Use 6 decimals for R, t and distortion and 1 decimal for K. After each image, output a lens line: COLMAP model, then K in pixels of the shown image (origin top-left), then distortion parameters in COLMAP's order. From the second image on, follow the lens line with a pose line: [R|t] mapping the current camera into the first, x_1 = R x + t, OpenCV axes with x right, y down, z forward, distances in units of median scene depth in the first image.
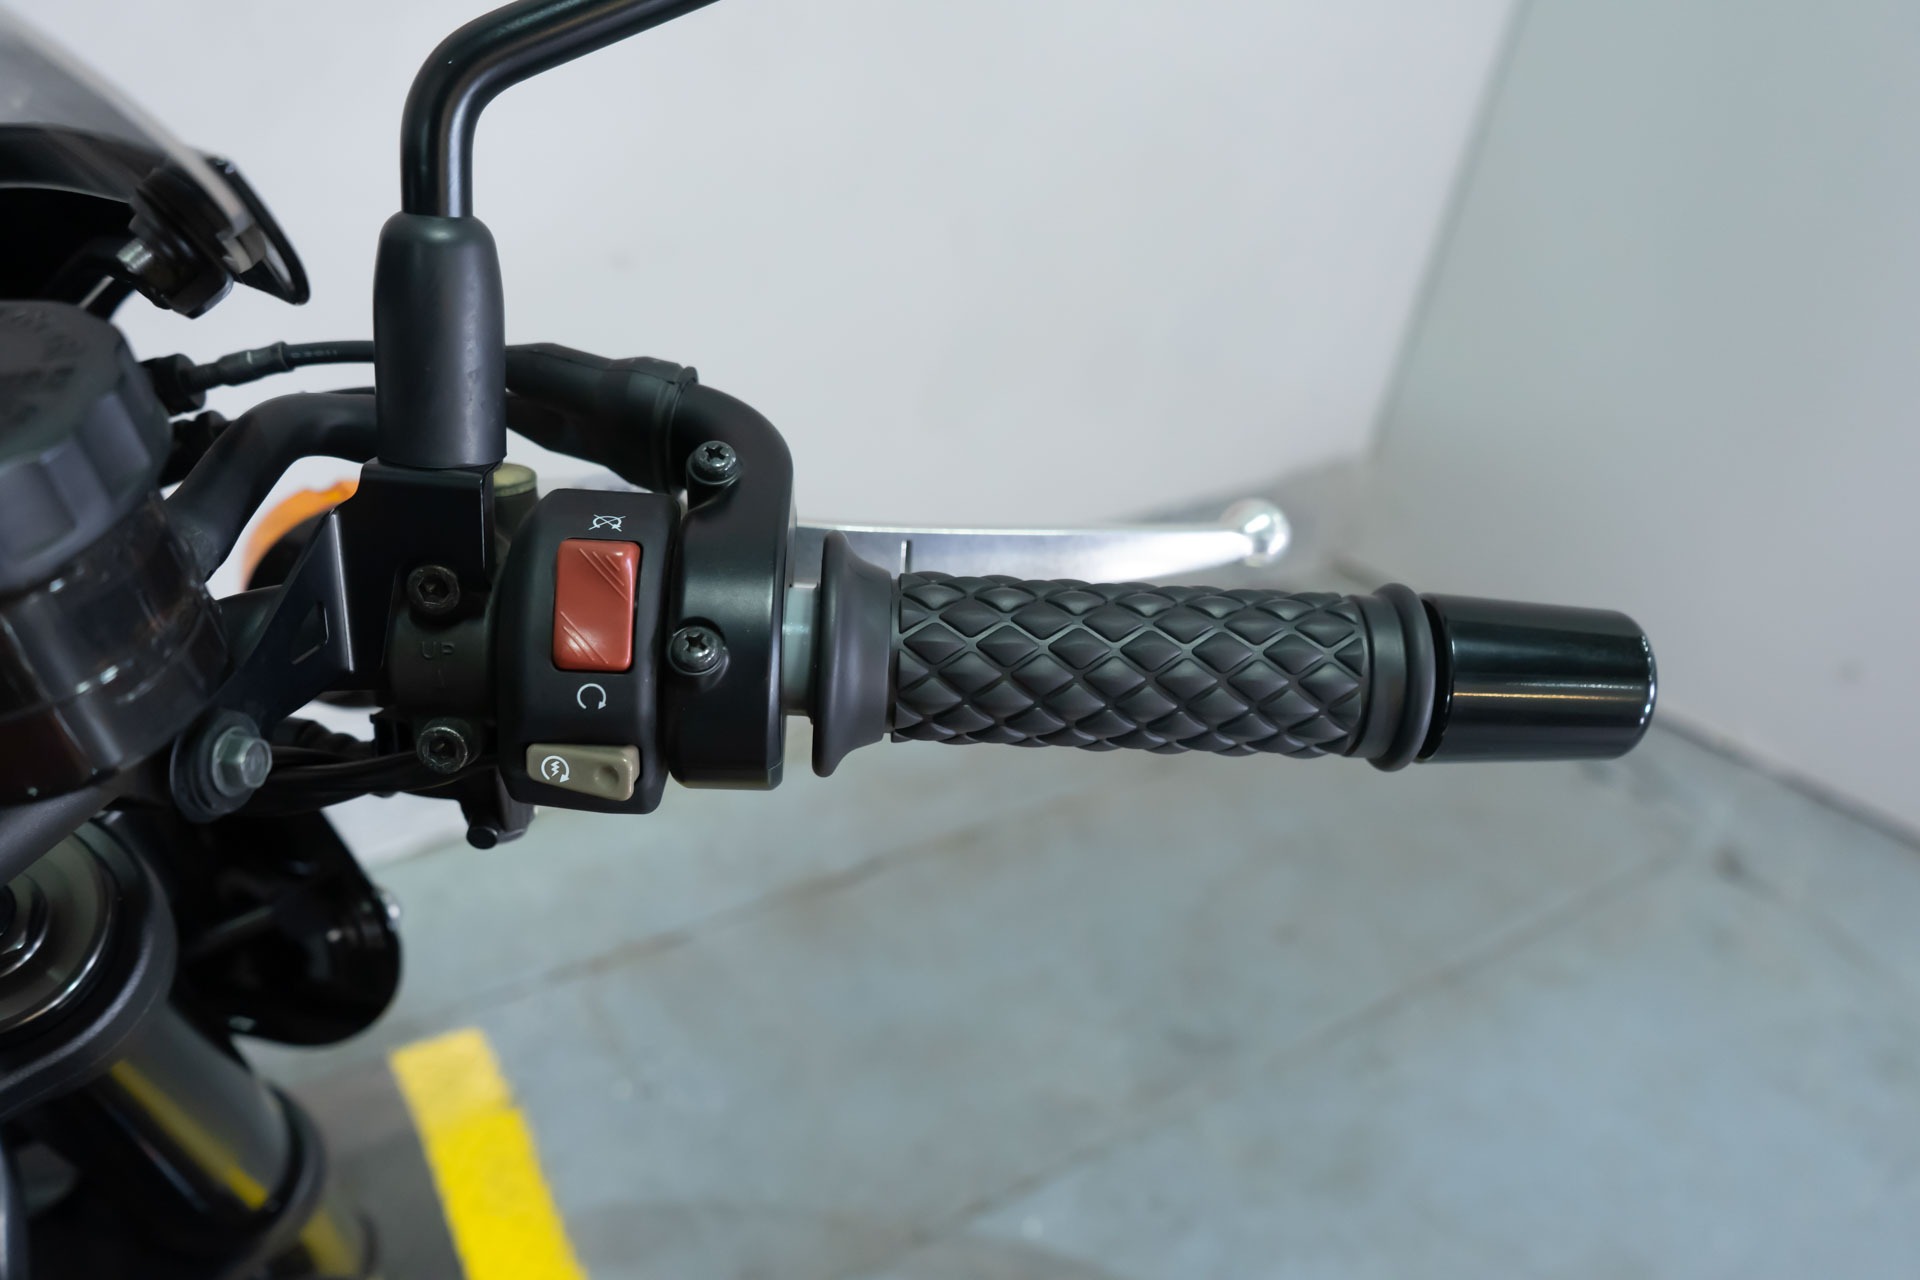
lens RADIAL K [[1546.3, 0, 956.5], [0, 1546.3, 646.7], [0, 0, 1]] dist [-0.013506, 0.004921]
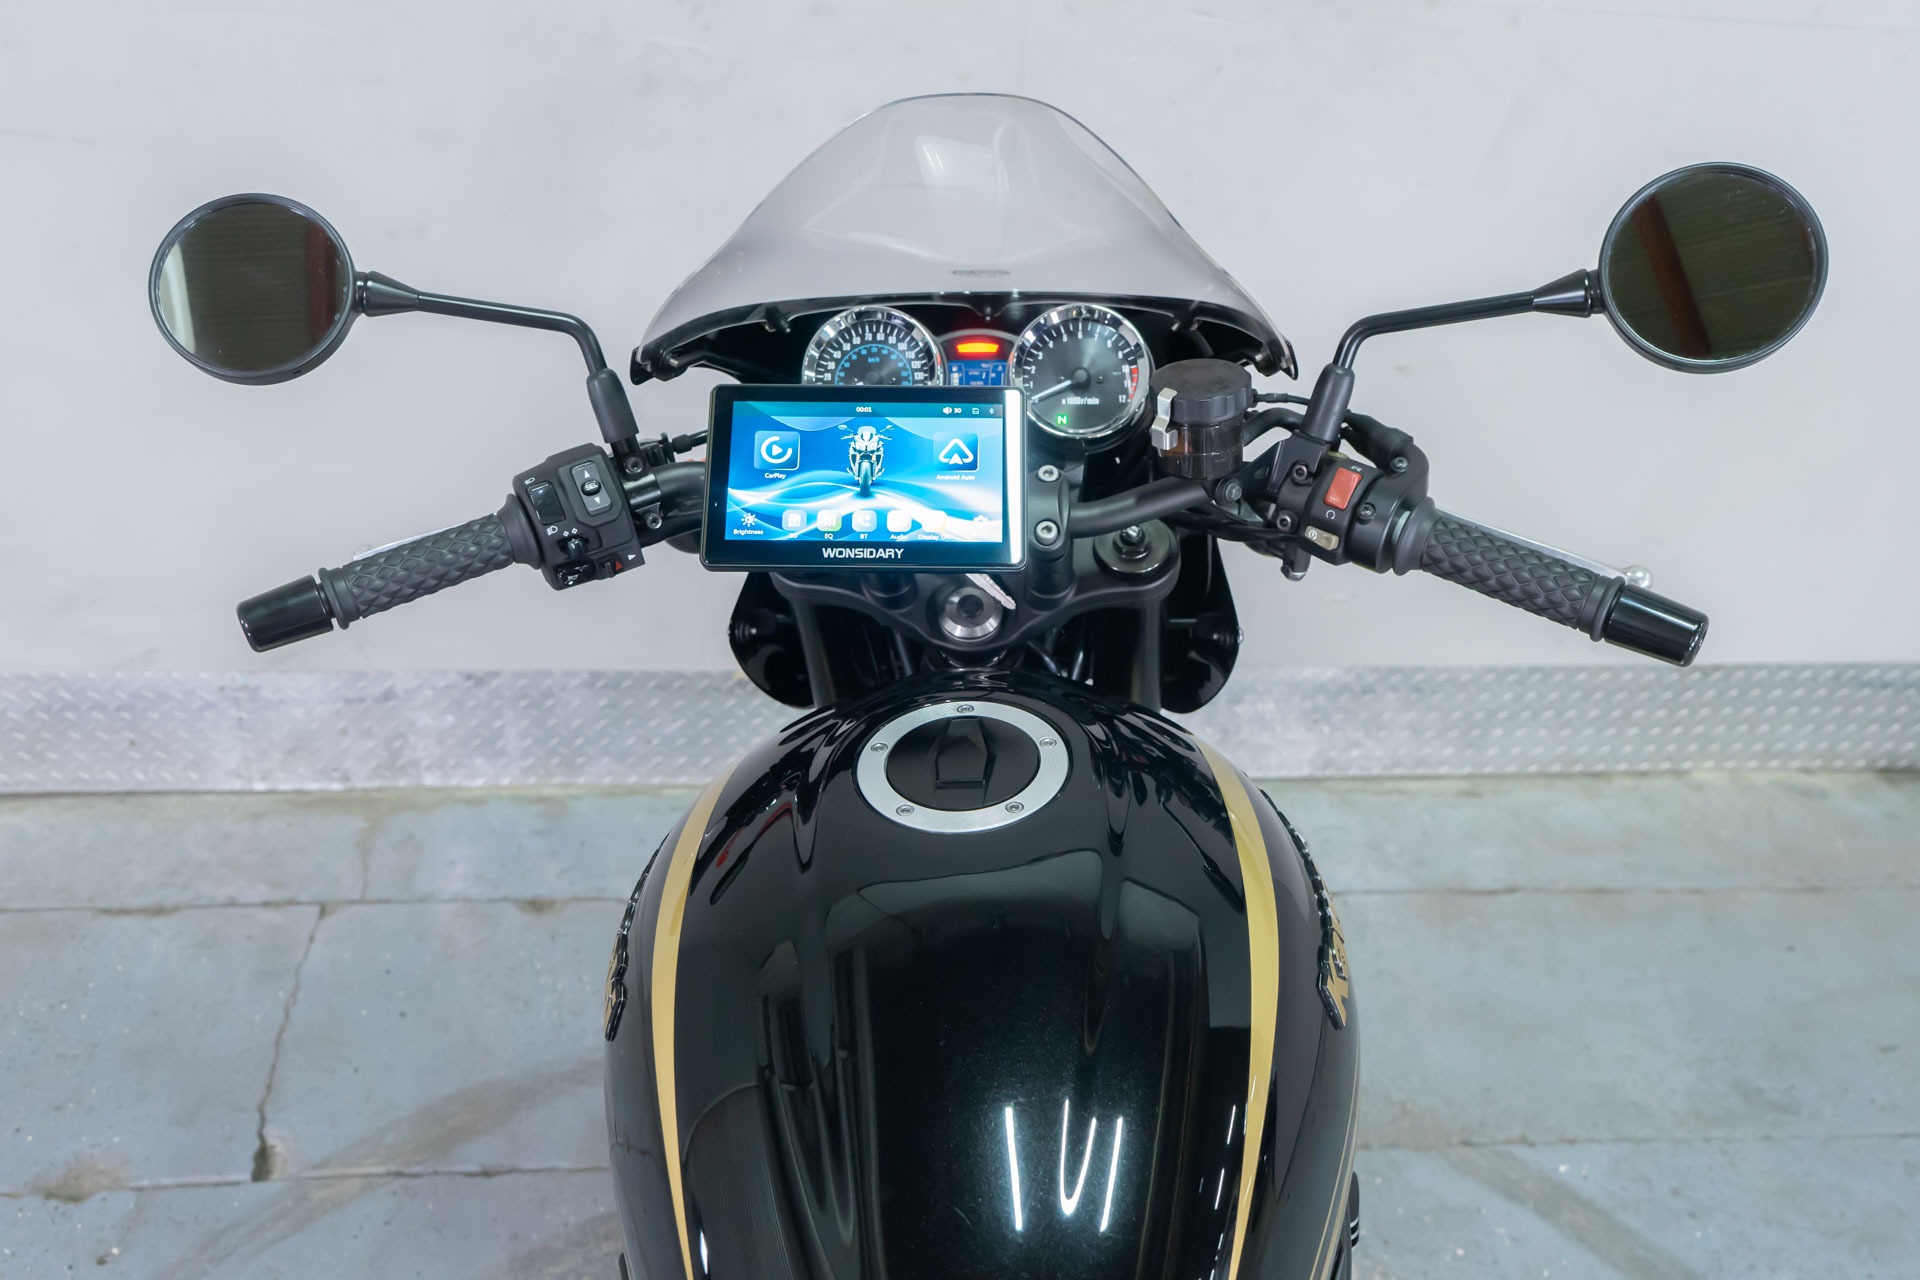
lens RADIAL K [[1750.5, 0, 970.1], [0, 1750.5, 644.8], [0, 0, 1]] dist [-0.010428, 0.000000]
pose [[0.792621, 0.318028, -0.520202, 1.066455], [-0.368769, 0.929499, 0.006368, 0.494162], [0.485553, 0.186787, 0.854019, -2.252187]]
